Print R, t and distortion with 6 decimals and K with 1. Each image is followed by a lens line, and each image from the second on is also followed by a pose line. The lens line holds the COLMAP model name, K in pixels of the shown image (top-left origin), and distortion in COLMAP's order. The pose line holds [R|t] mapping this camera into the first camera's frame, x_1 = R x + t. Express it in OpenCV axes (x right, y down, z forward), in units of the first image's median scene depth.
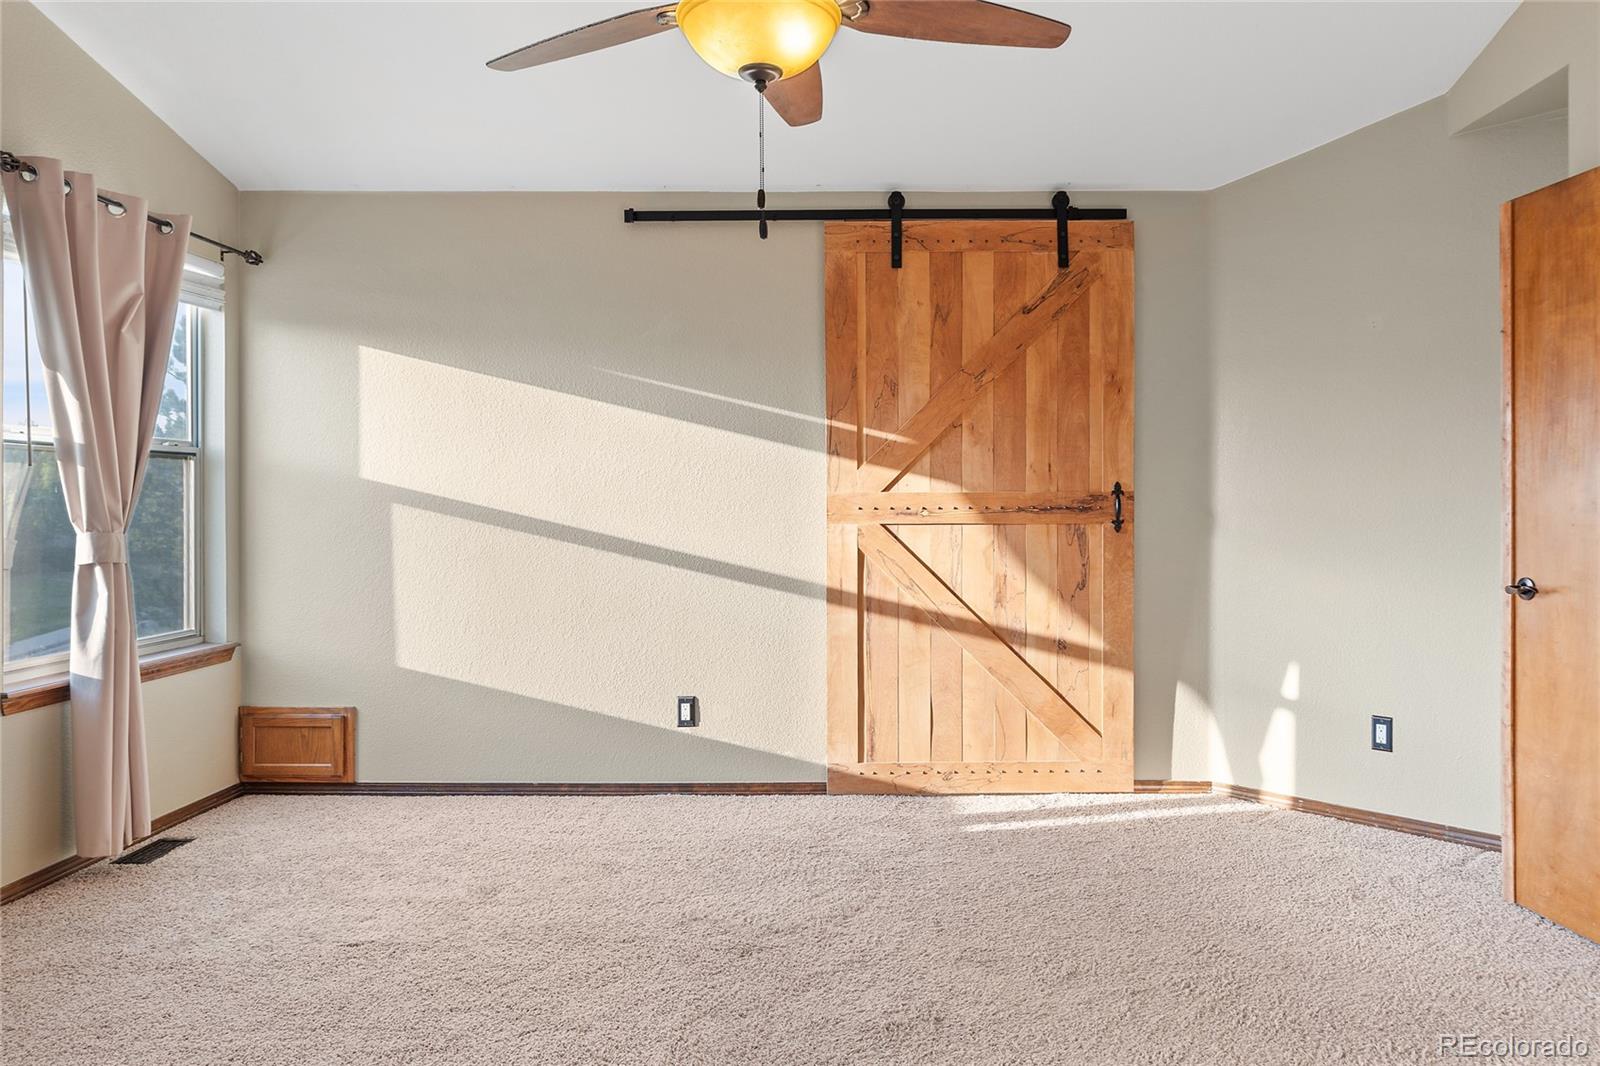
lens RADIAL K [[1033.3, 0, 802.4], [0, 1033.3, 526.4], [0, 0, 1]] dist [-0.000283, 0.006245]
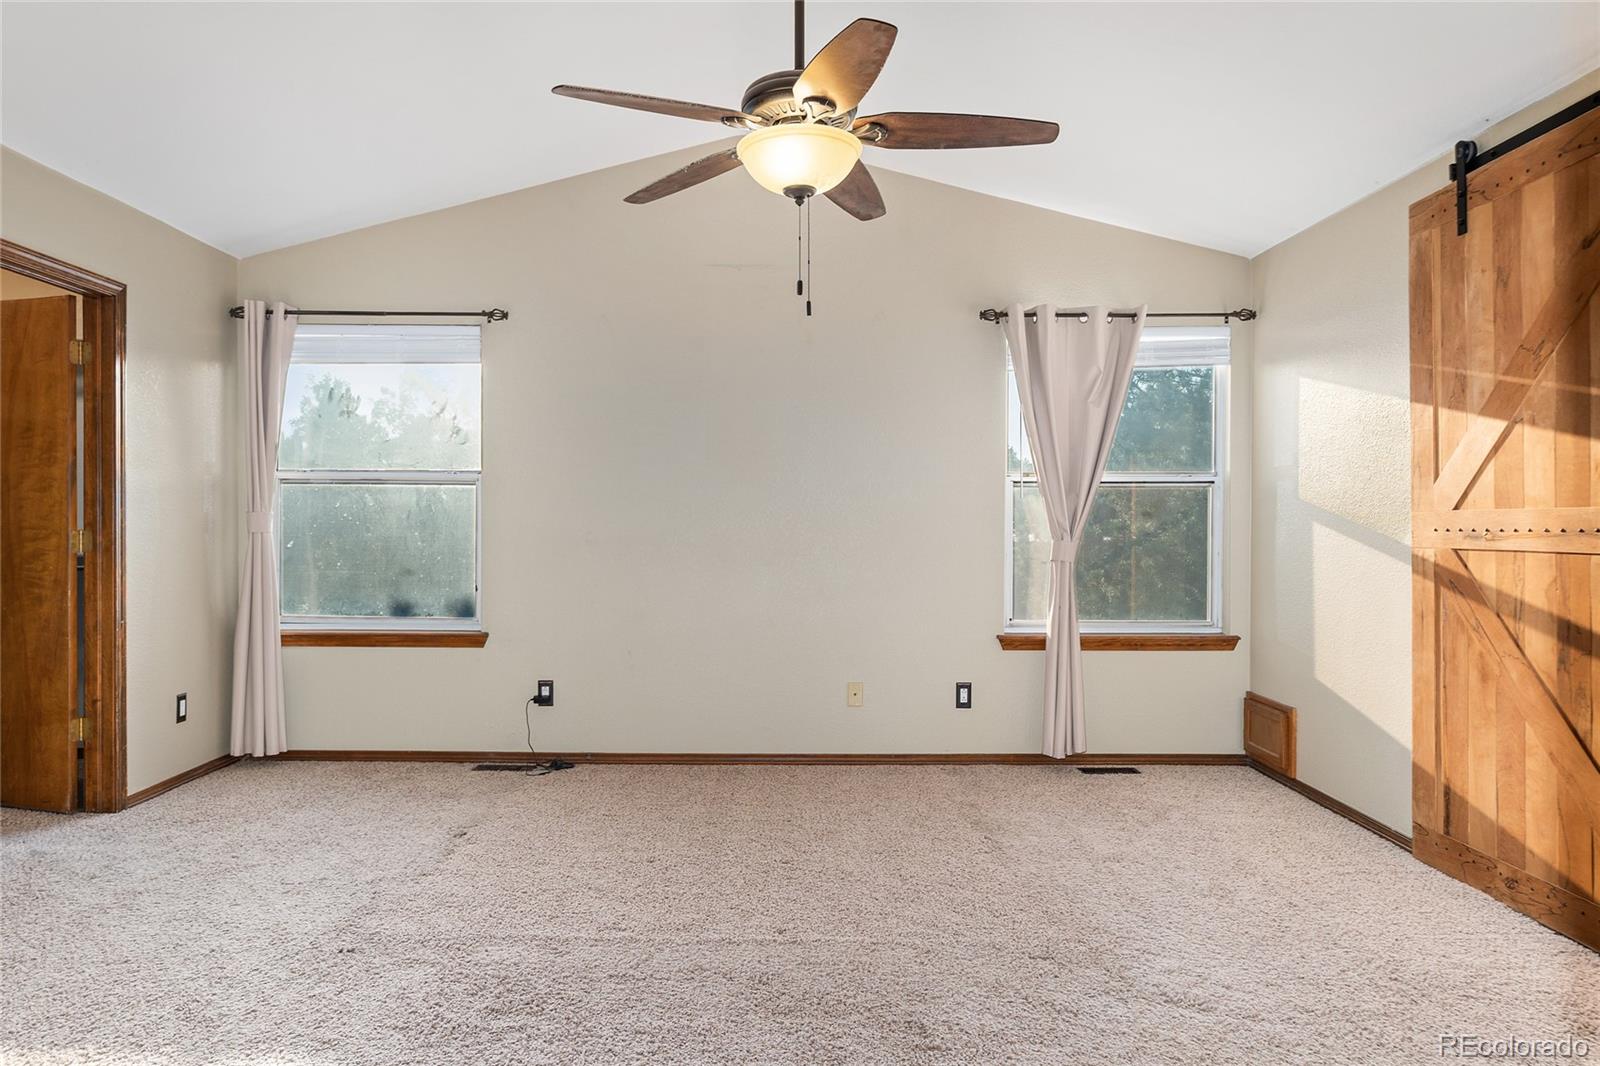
lens RADIAL K [[1033.3, 0, 800.4], [0, 1033.3, 533.4], [0, 0, 1]] dist [-0.000283, 0.006245]
pose [[0.017589, 0.014566, -0.999739, 0.230584], [-0.016619, 0.999760, 0.014274, -0.004528], [0.999707, 0.016363, 0.017827, 0.120085]]
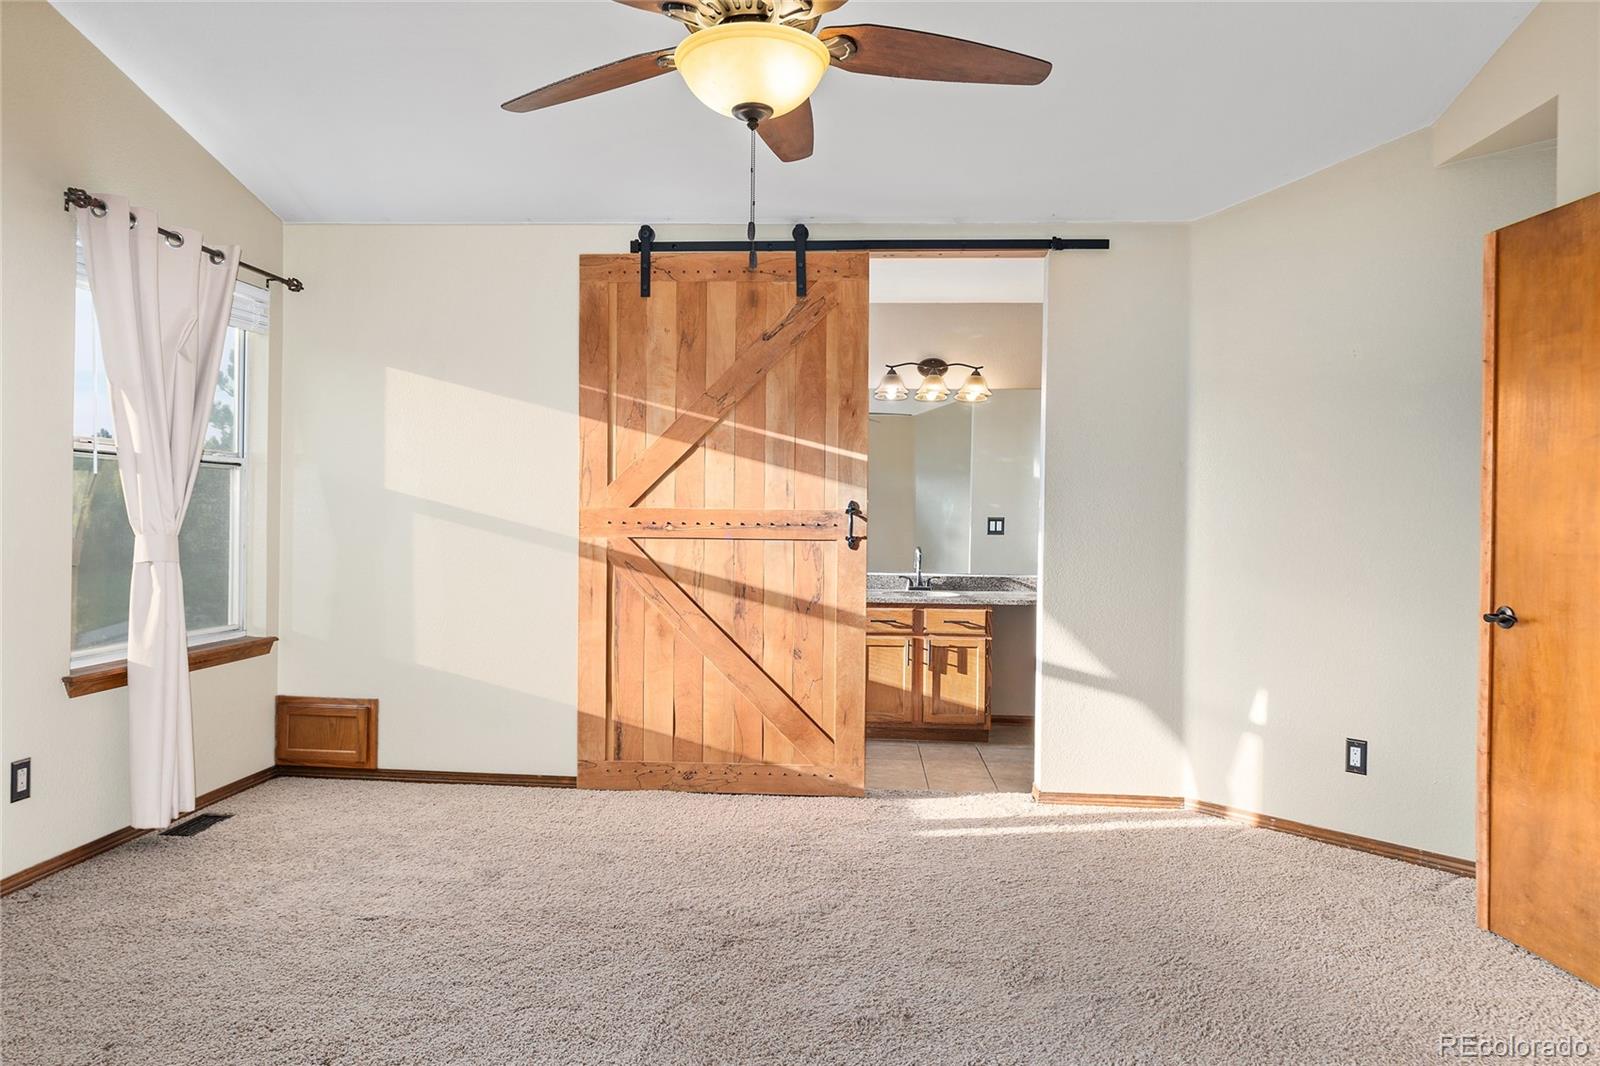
lens RADIAL K [[982.7, 0, 802.5], [0, 982.7, 535.9], [0, 0, 1]] dist [0.002964, 0.003681]
pose [[0.997495, 0.019185, -0.068079, 0.083718], [-0.019543, 0.999798, -0.004595, -0.000554], [0.067977, 0.005914, 0.997669, 0.000344]]
